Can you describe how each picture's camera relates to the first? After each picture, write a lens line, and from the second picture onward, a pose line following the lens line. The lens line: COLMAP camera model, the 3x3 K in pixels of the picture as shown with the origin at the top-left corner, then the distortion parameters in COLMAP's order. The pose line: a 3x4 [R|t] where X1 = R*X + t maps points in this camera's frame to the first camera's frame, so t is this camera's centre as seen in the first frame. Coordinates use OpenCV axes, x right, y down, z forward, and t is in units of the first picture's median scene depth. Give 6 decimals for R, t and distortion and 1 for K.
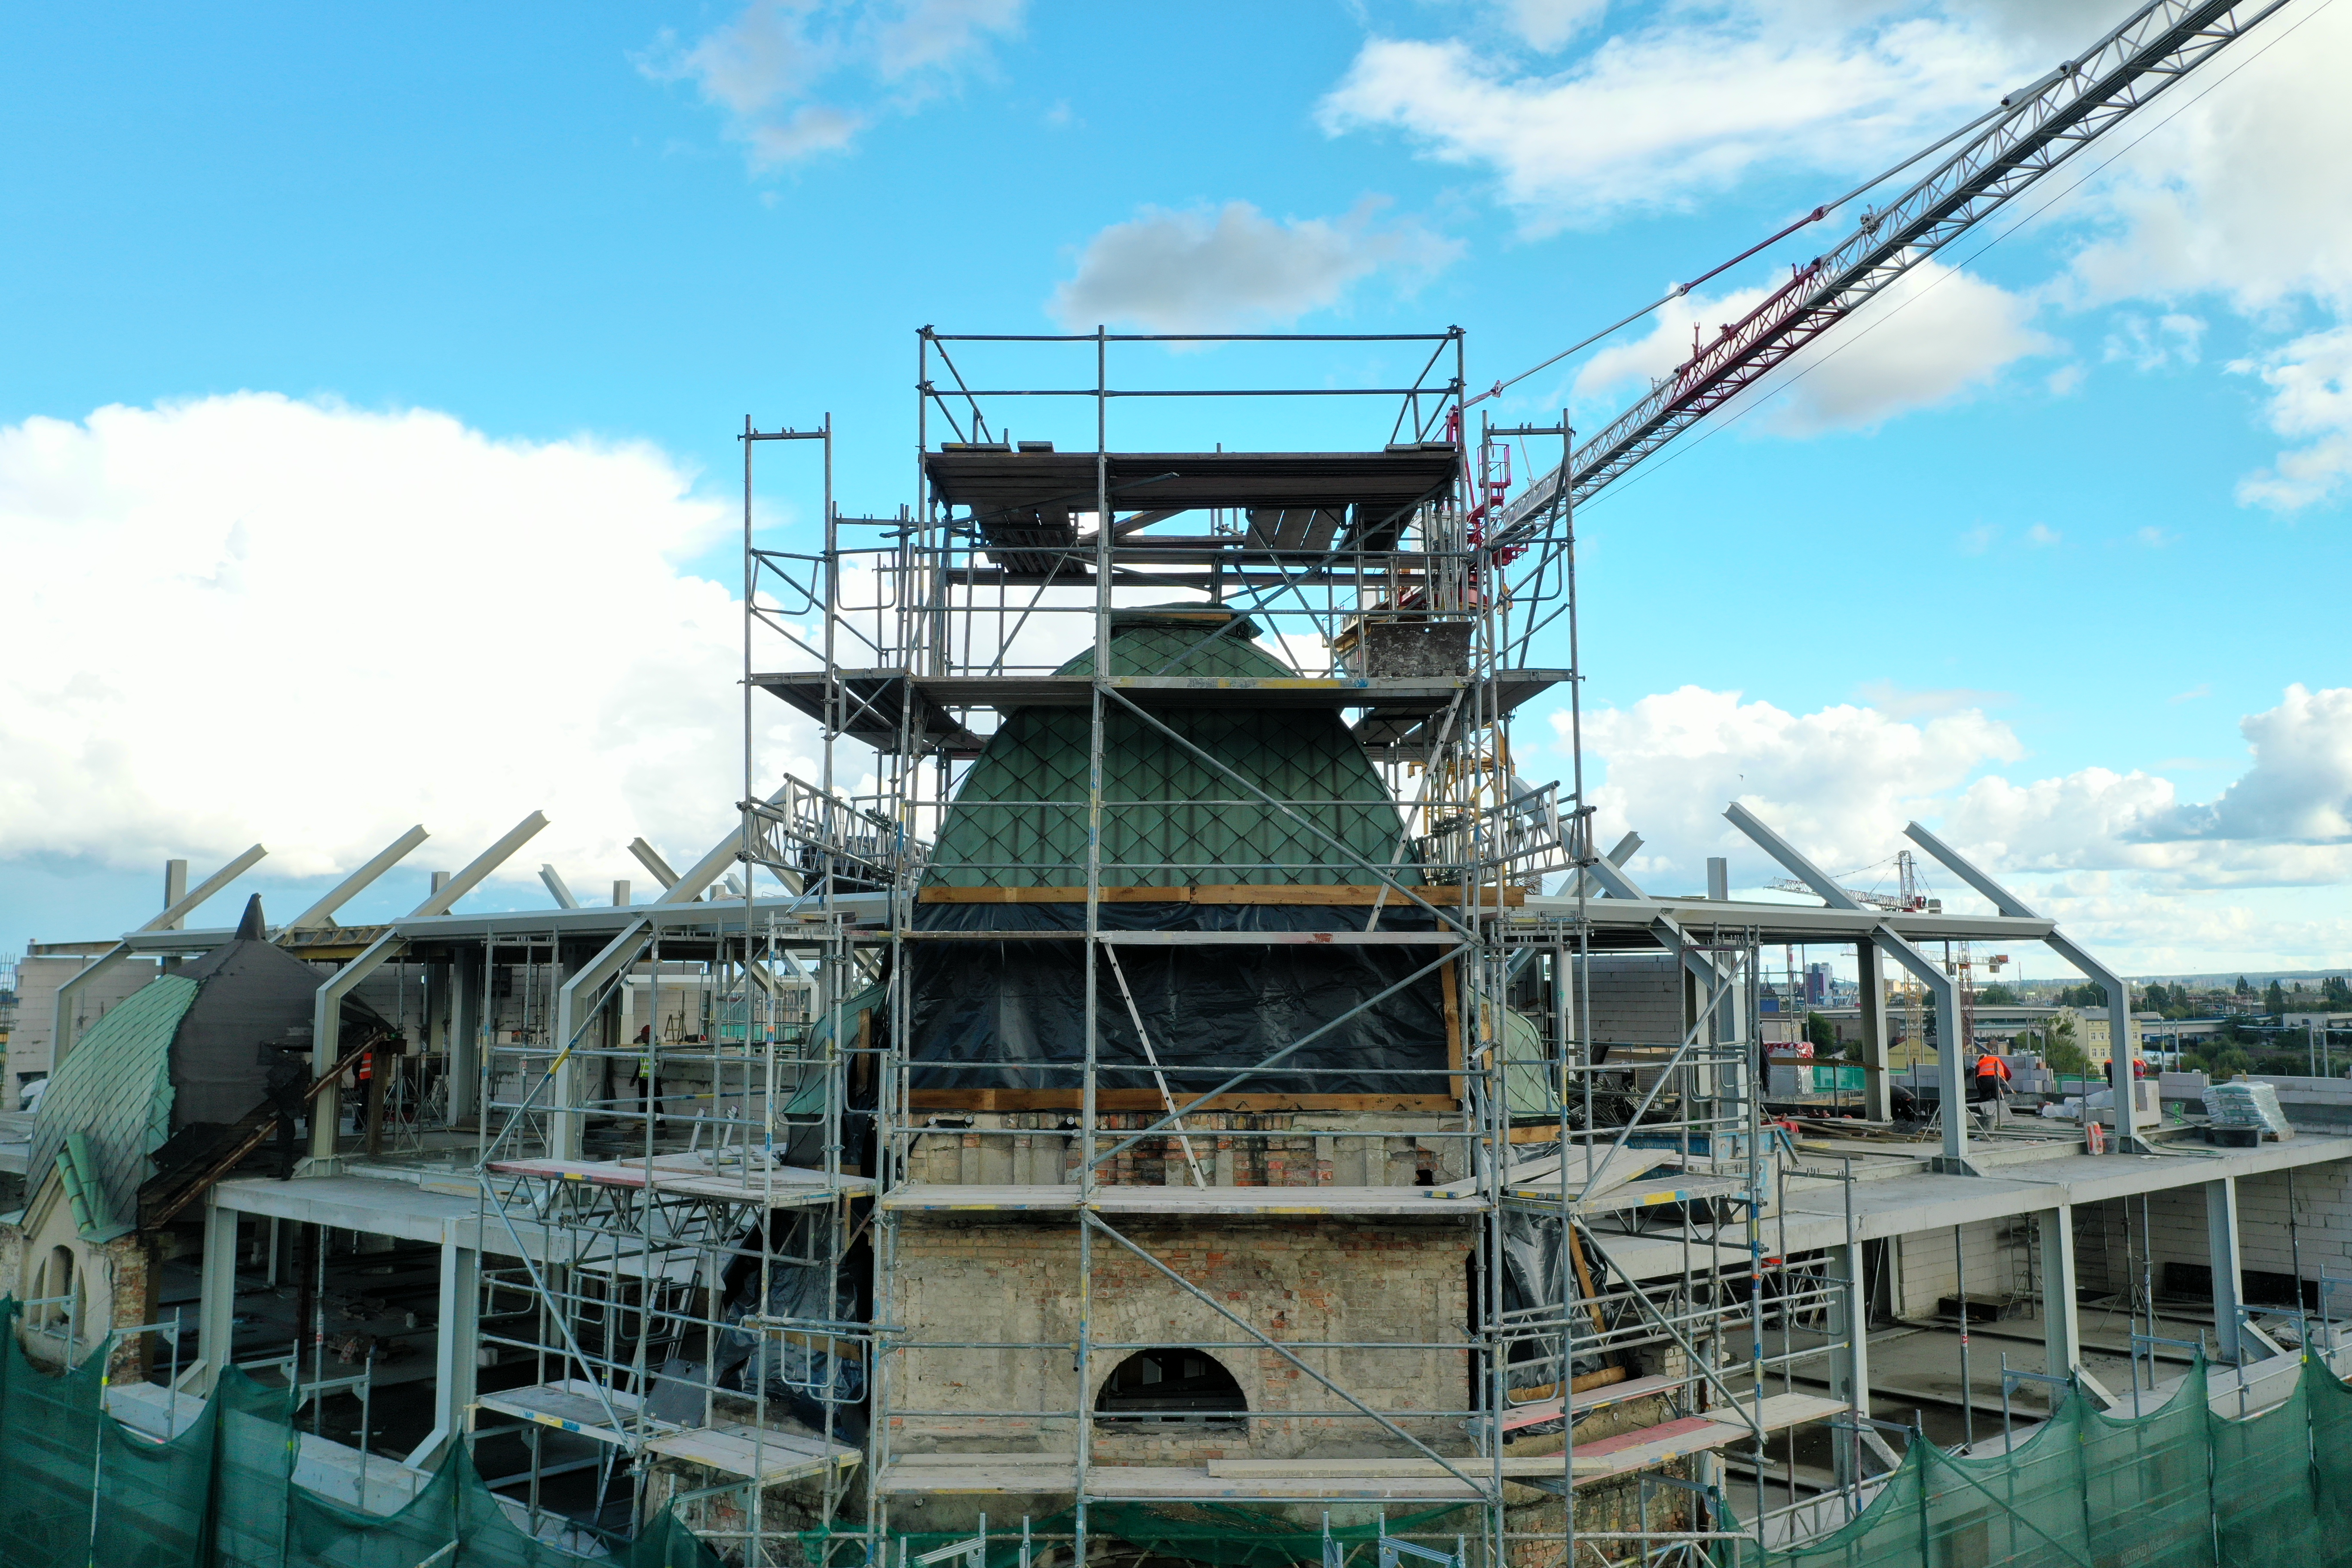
lens RADIAL K [[1876.1, 0, 1176.0], [0, 1876.1, 784.0], [0, 0, 1]] dist [0.004239, 0.004632]
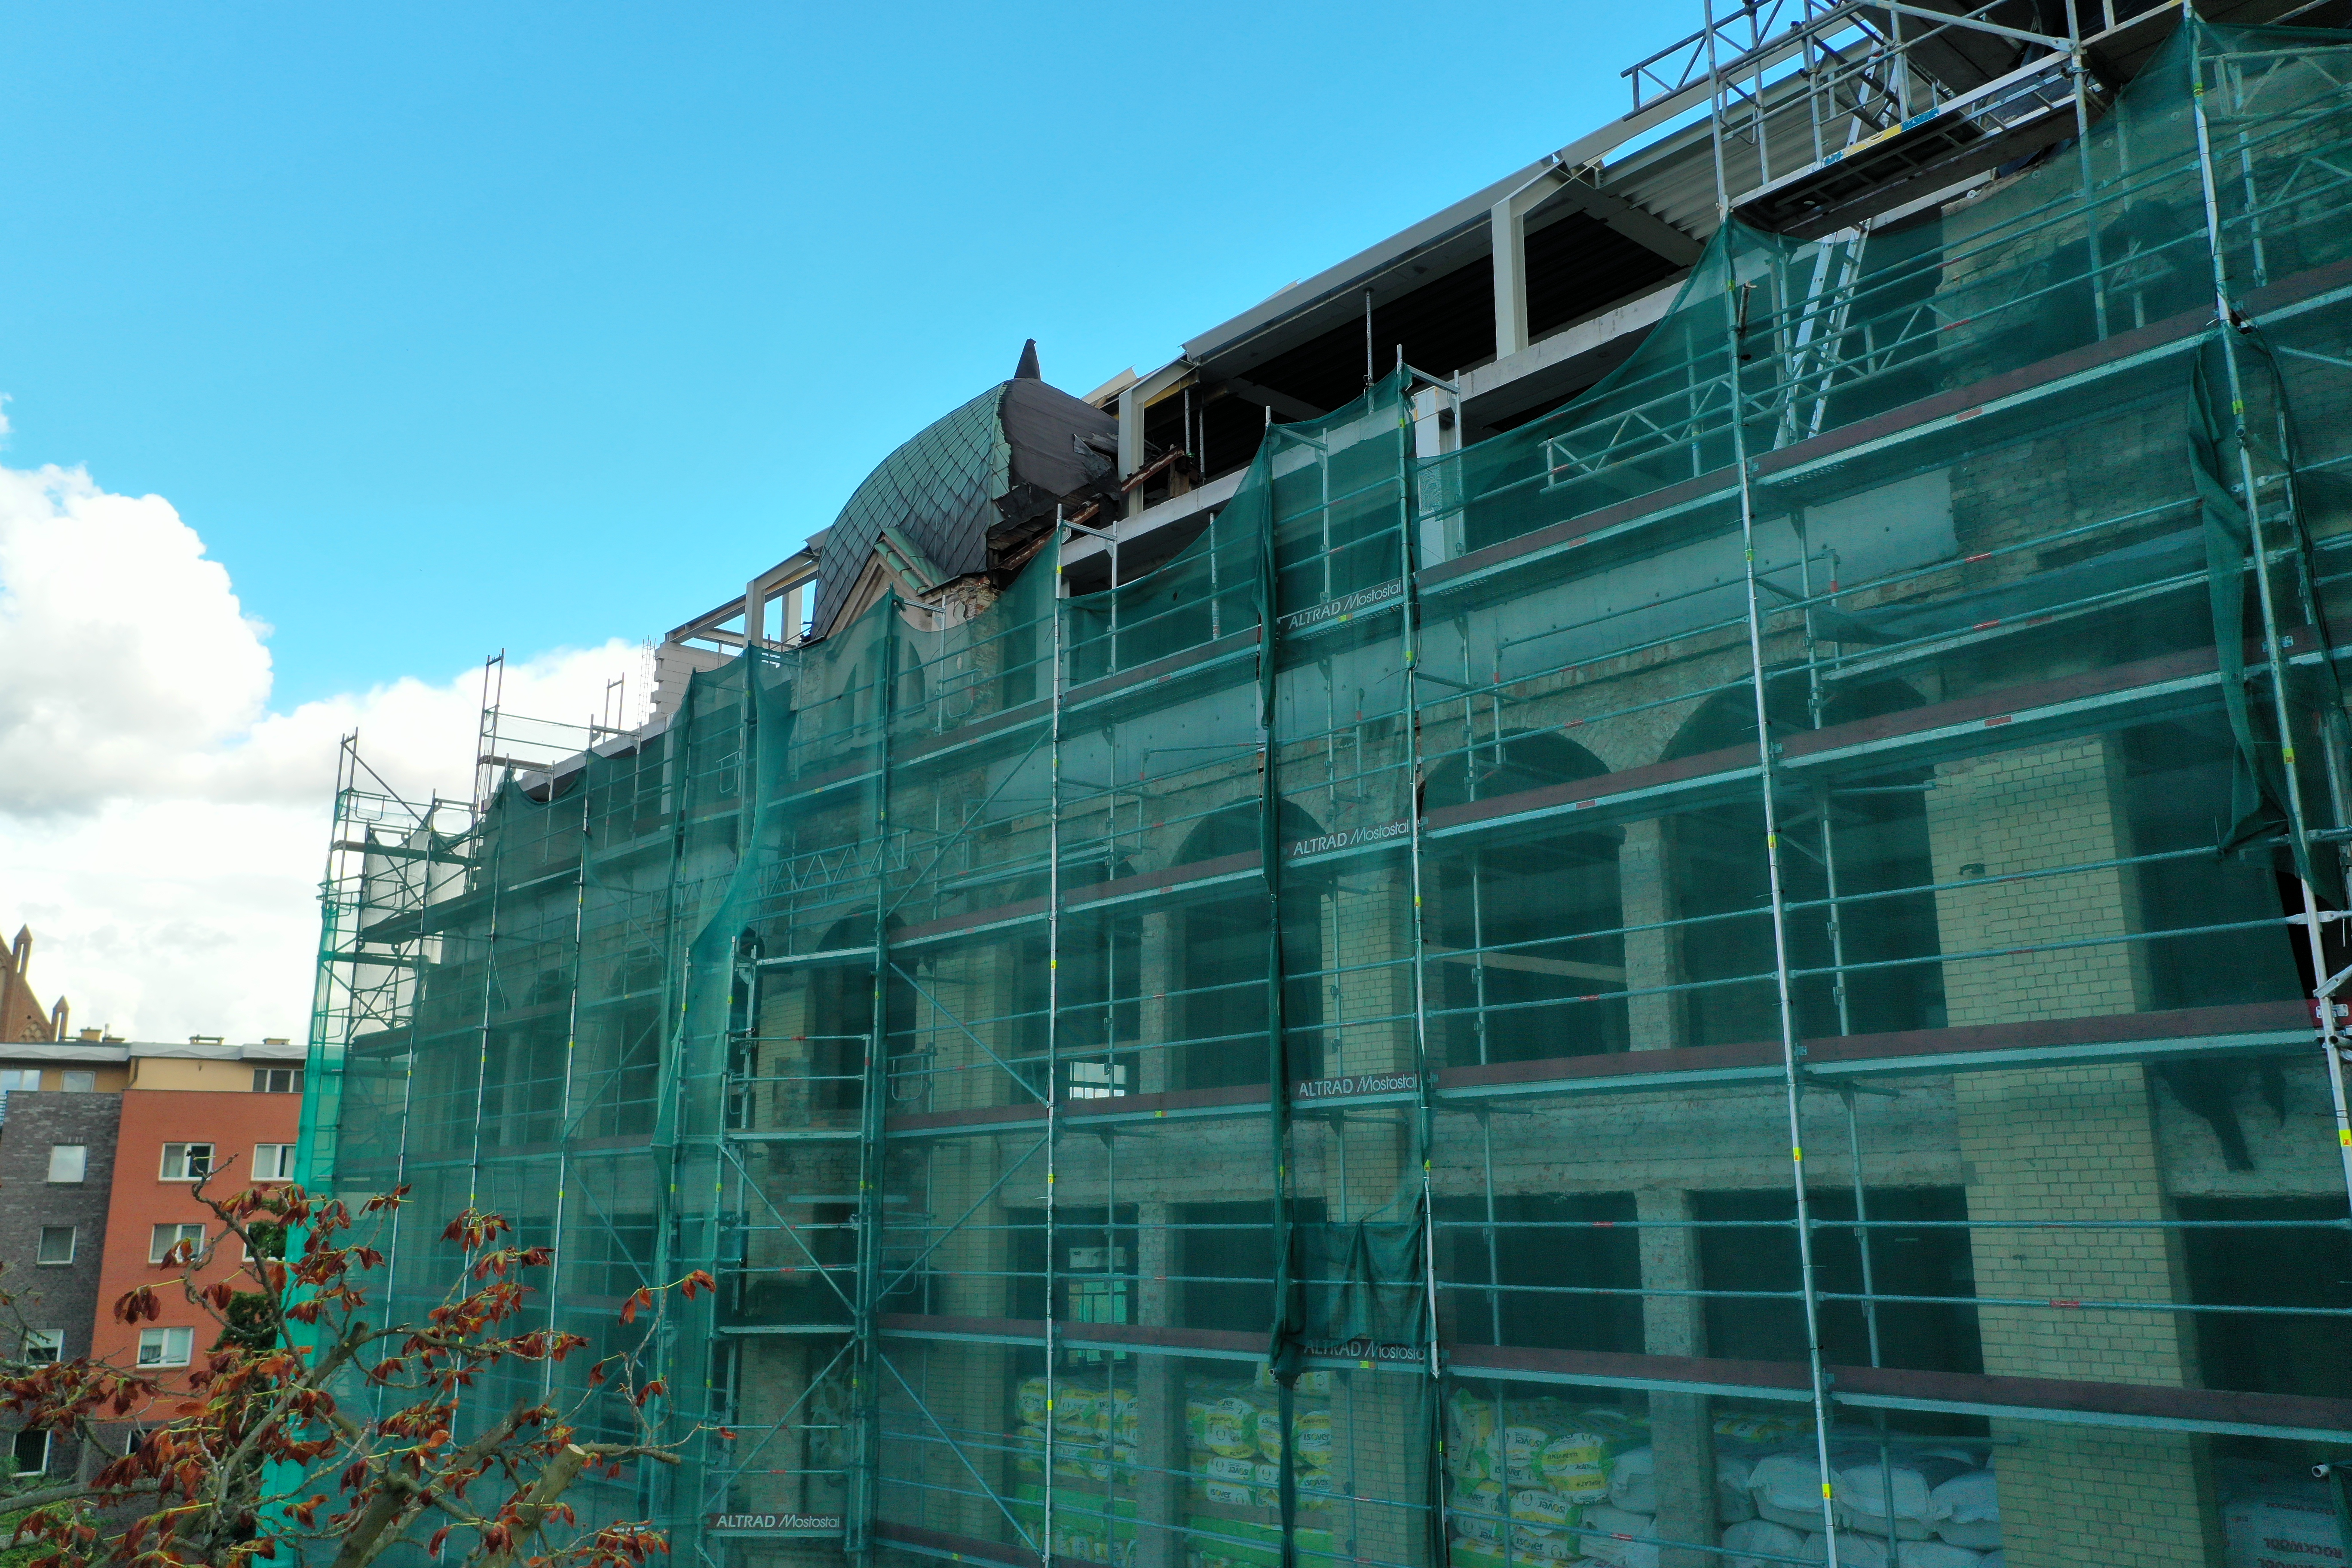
lens RADIAL K [[1881.7, 0, 1176.0], [0, 1881.7, 784.0], [0, 0, 1]] dist [0.014035, 0.001556]
pose [[0.990679, -0.034913, -0.131668, -0.497968], [0.019203, 0.992739, -0.118749, 0.660118], [0.134858, 0.115114, 0.984155, 0.162014]]
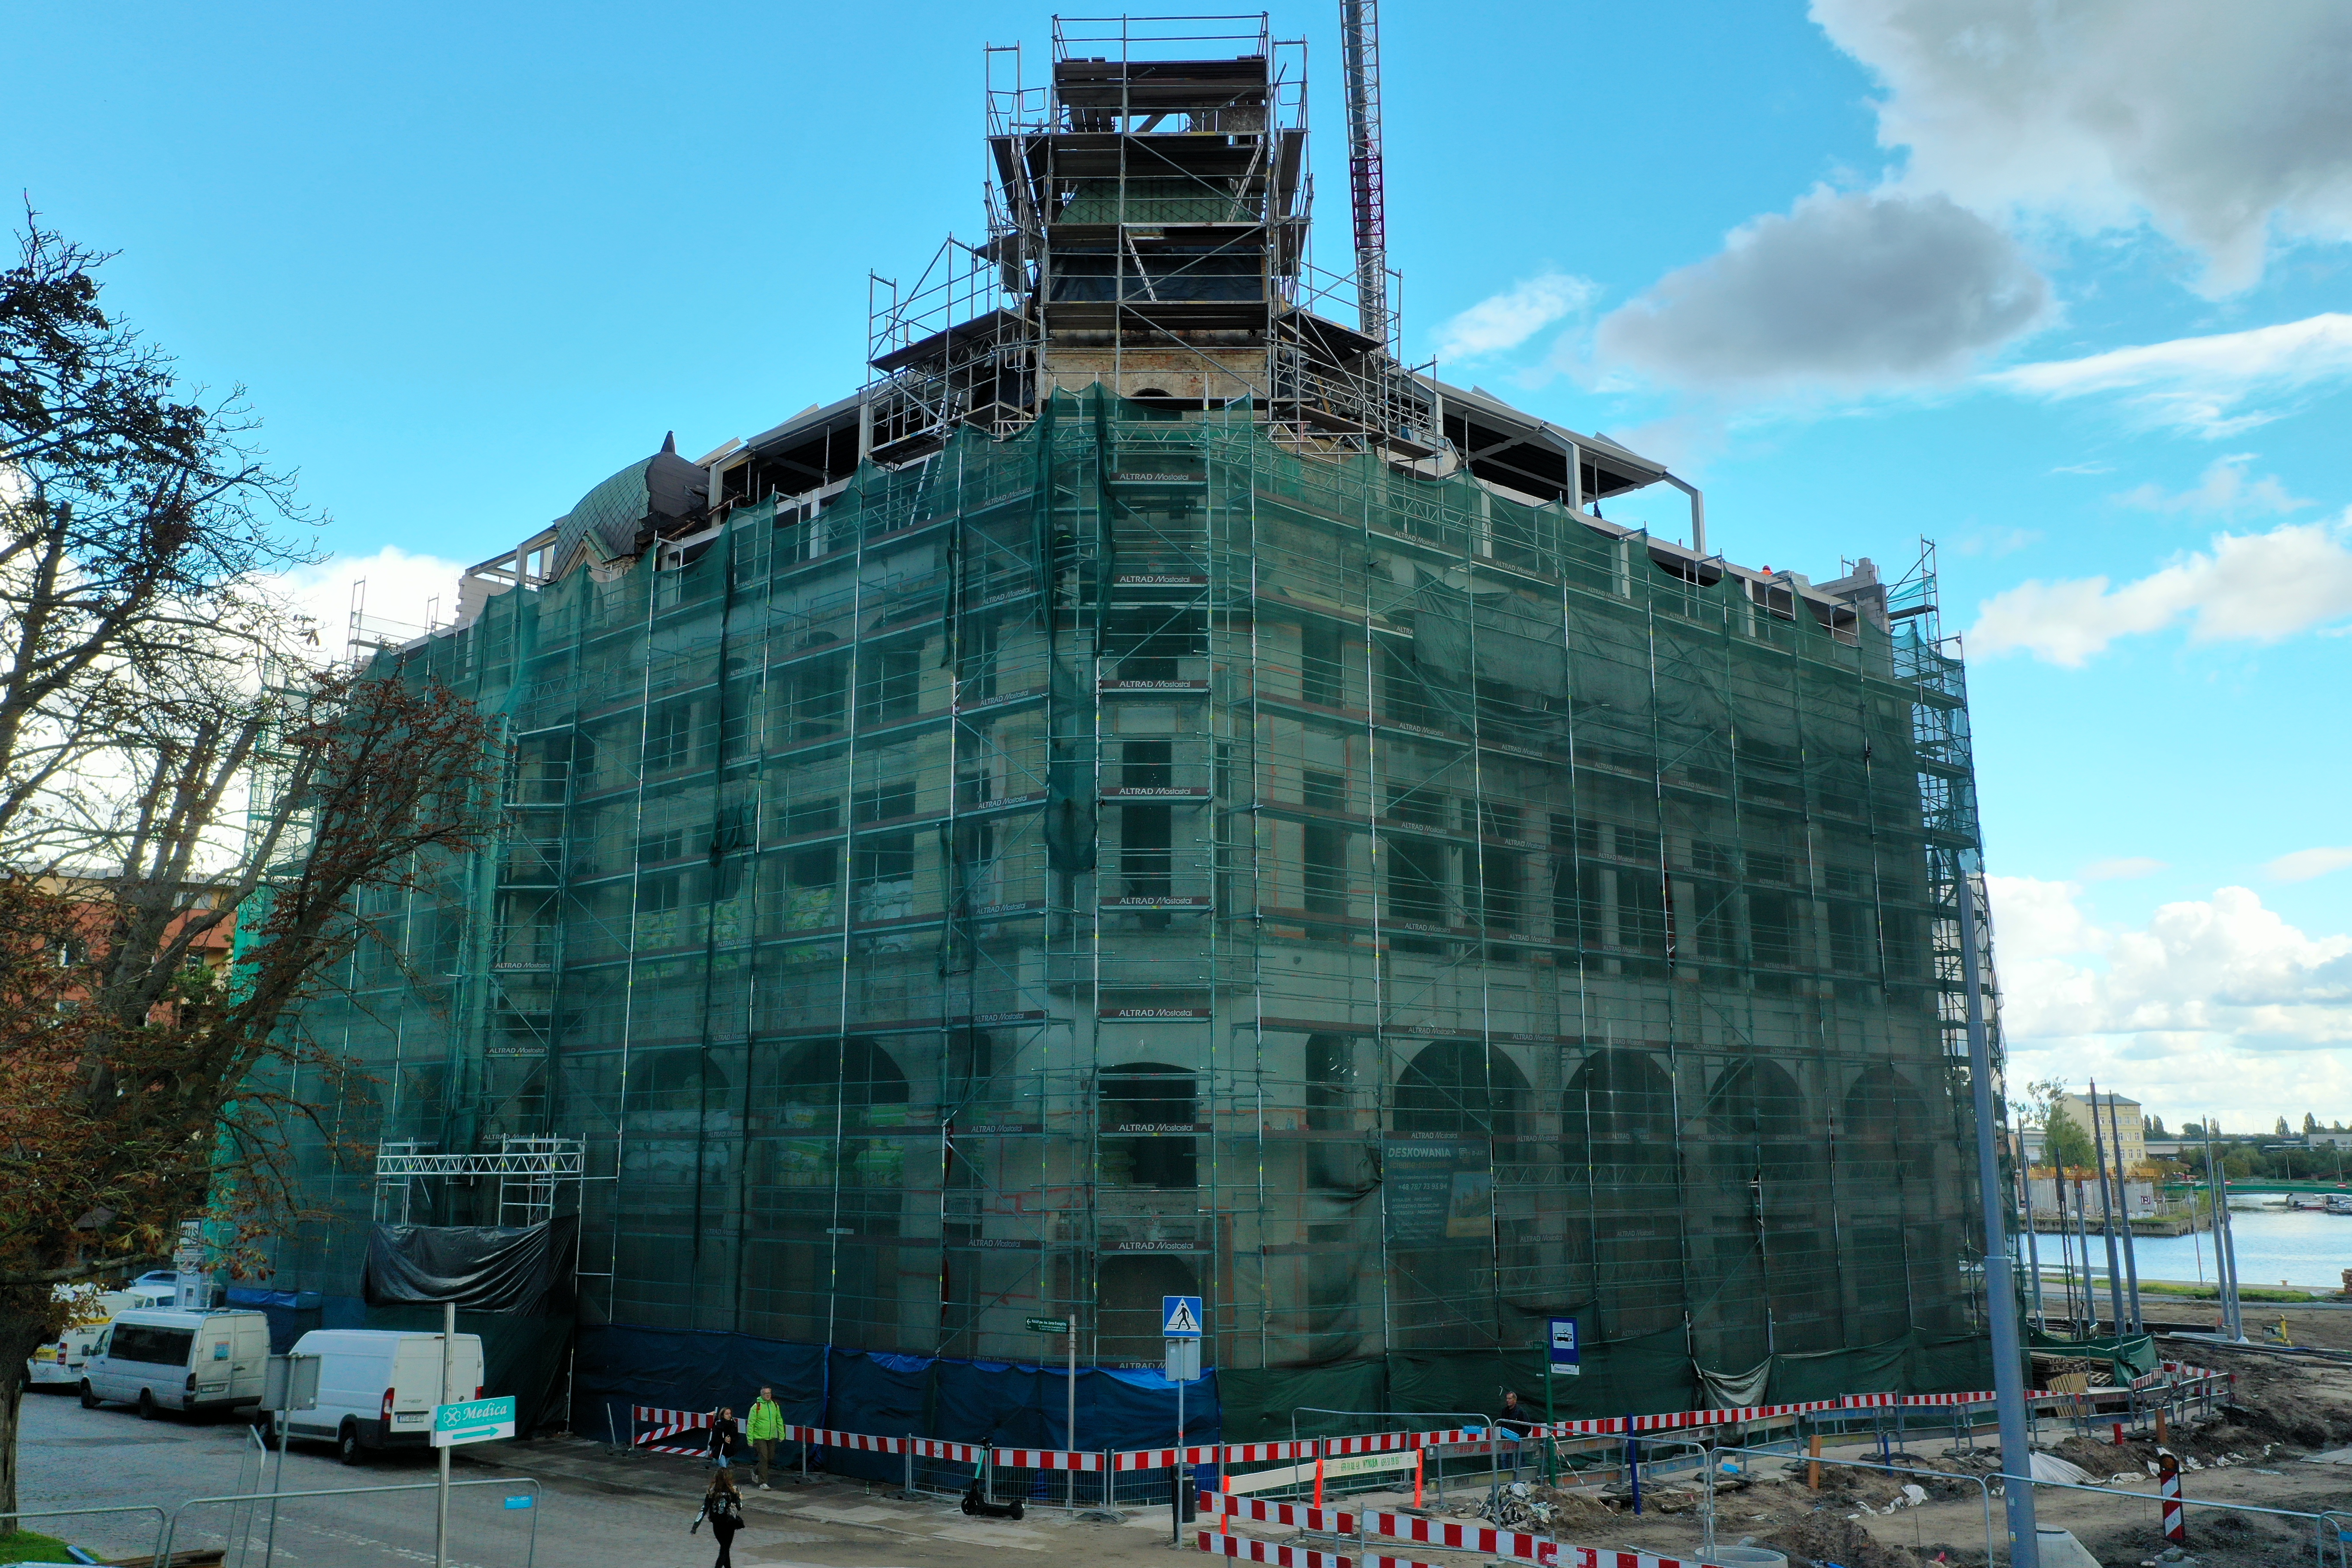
lens RADIAL K [[1876.9, 0, 1176.1], [0, 1876.9, 771.3], [0, 0, 1]] dist [-0.001472, 0.004502]
pose [[0.999844, -0.003997, -0.017224, 0.064871], [0.002419, 0.995876, -0.090690, 0.935045], [0.017515, 0.090635, 0.995730, -1.337133]]
